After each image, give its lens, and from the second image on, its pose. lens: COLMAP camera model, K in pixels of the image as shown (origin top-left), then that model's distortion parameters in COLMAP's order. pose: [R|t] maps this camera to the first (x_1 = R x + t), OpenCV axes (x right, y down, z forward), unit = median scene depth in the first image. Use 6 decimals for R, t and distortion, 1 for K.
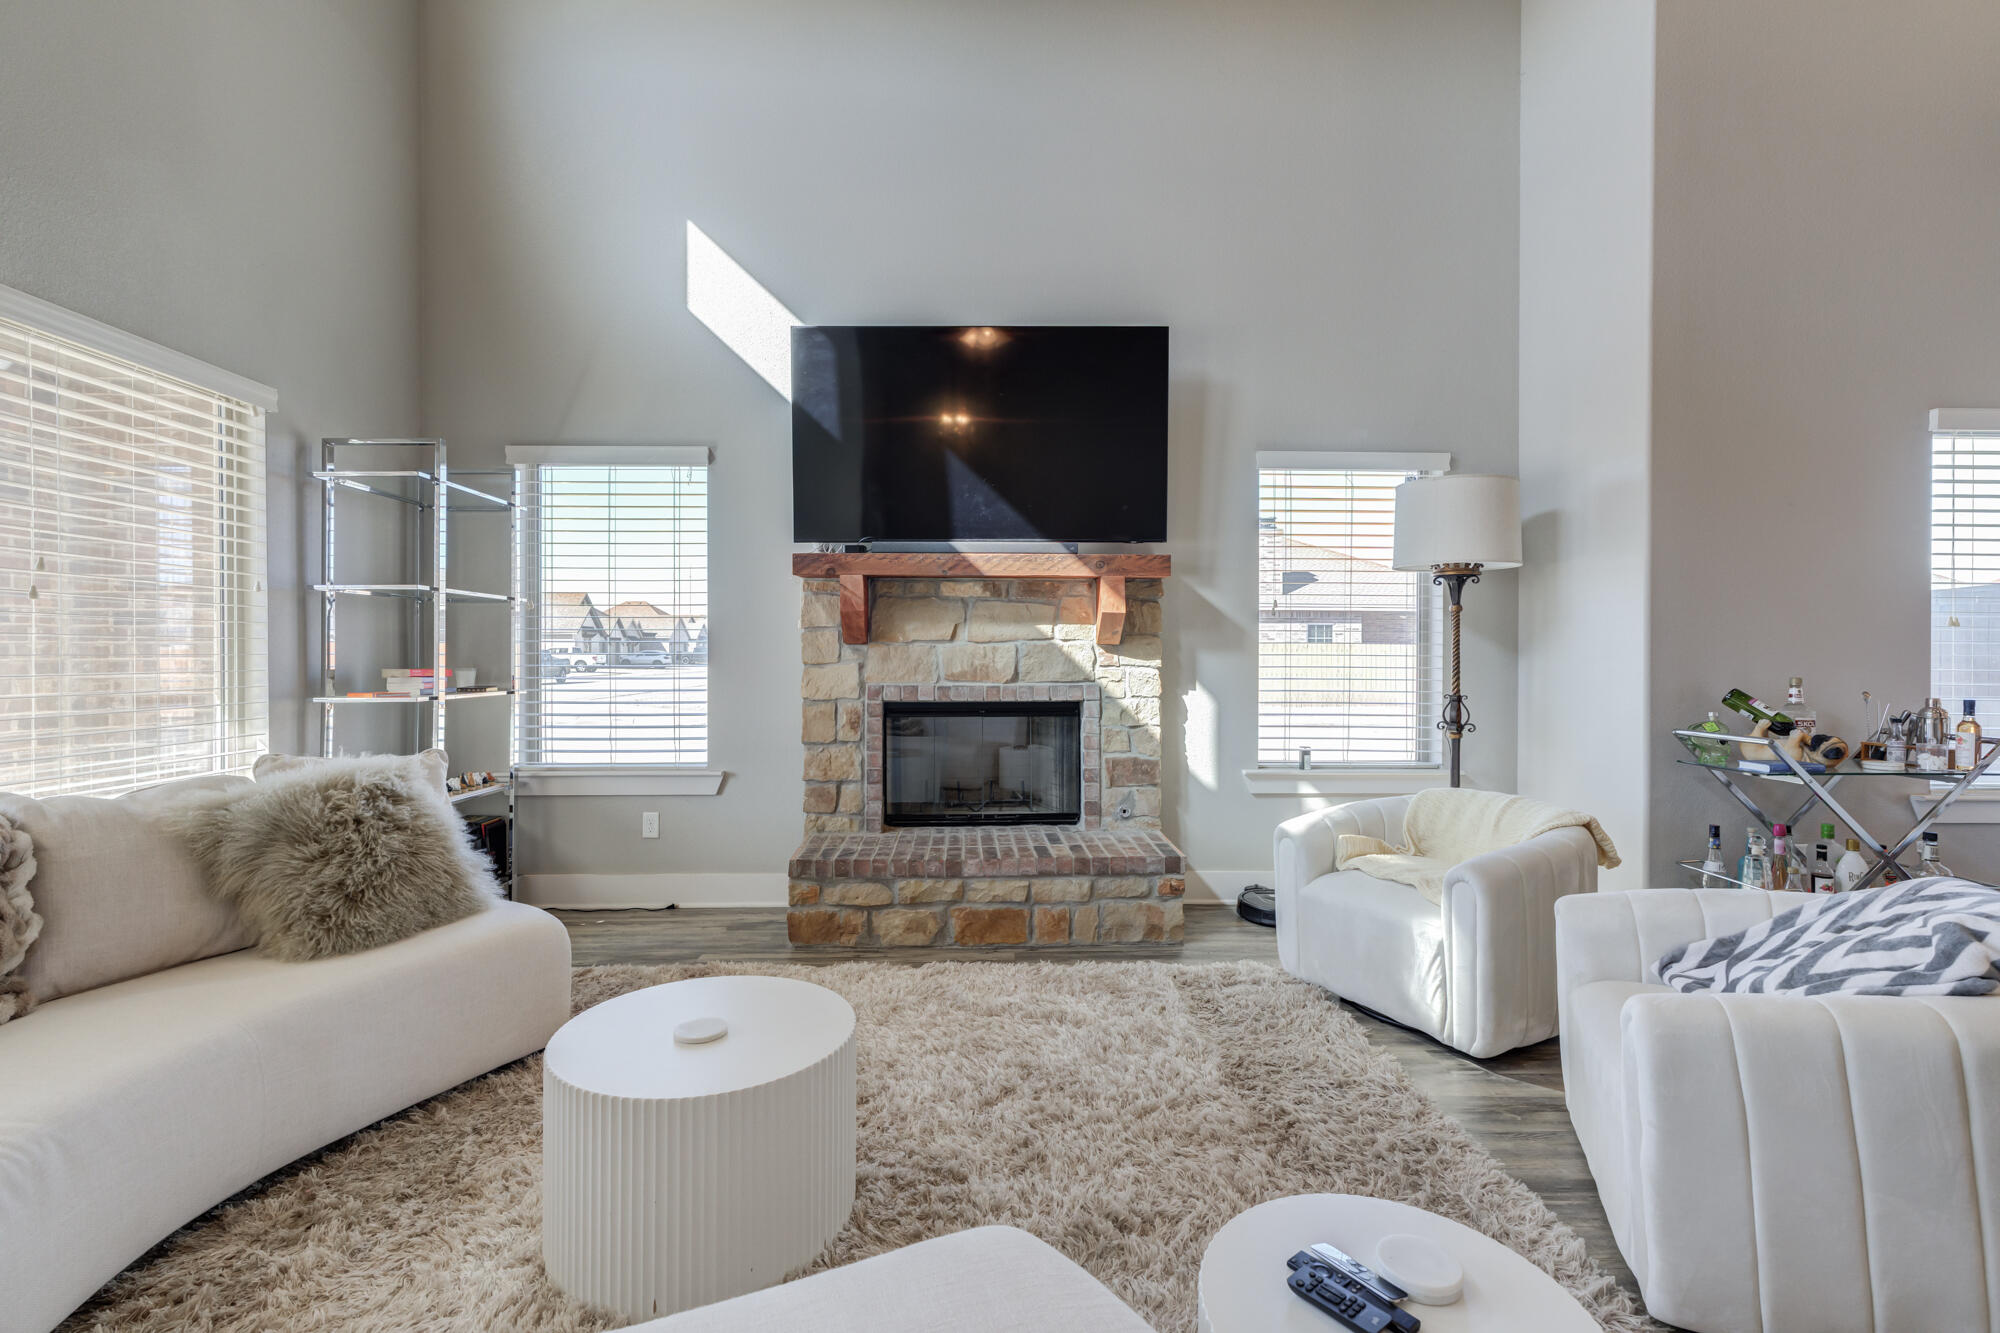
lens RADIAL K [[905.5, 0, 998.5], [0, 905.5, 655.4], [0, 0, 1]] dist [-0.011687, 0.011370]
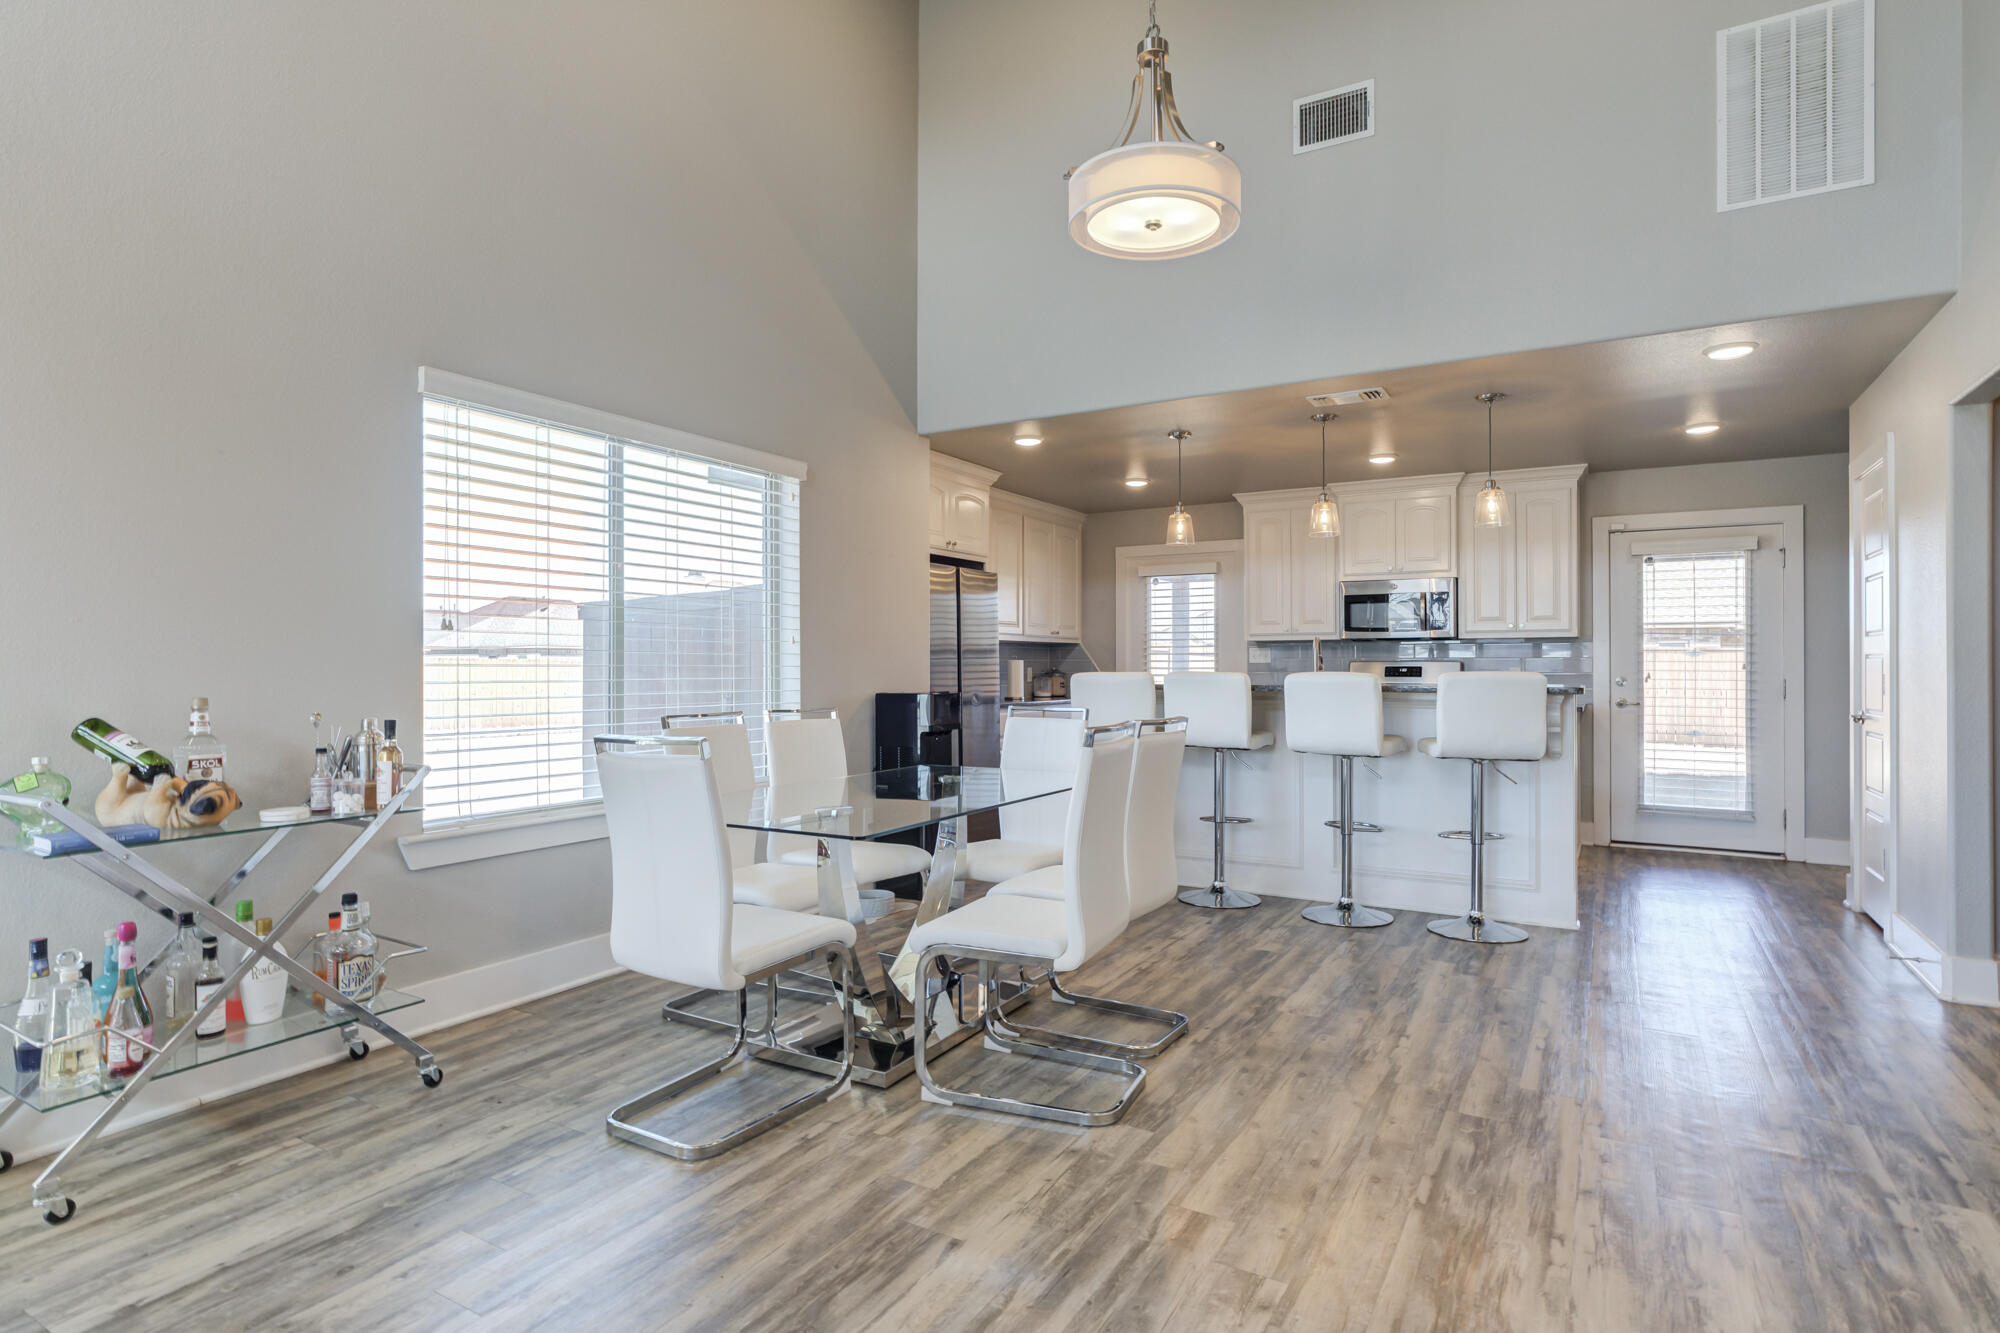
lens RADIAL K [[1031.4, 0, 1004.1], [0, 1031.4, 660.7], [0, 0, 1]] dist [-0.002288, 0.006764]
pose [[0.538286, 0.000562, 0.842762, 0.508143], [0.009561, 0.999931, -0.006774, 0.007327], [-0.842708, 0.011704, 0.538244, 0.050452]]
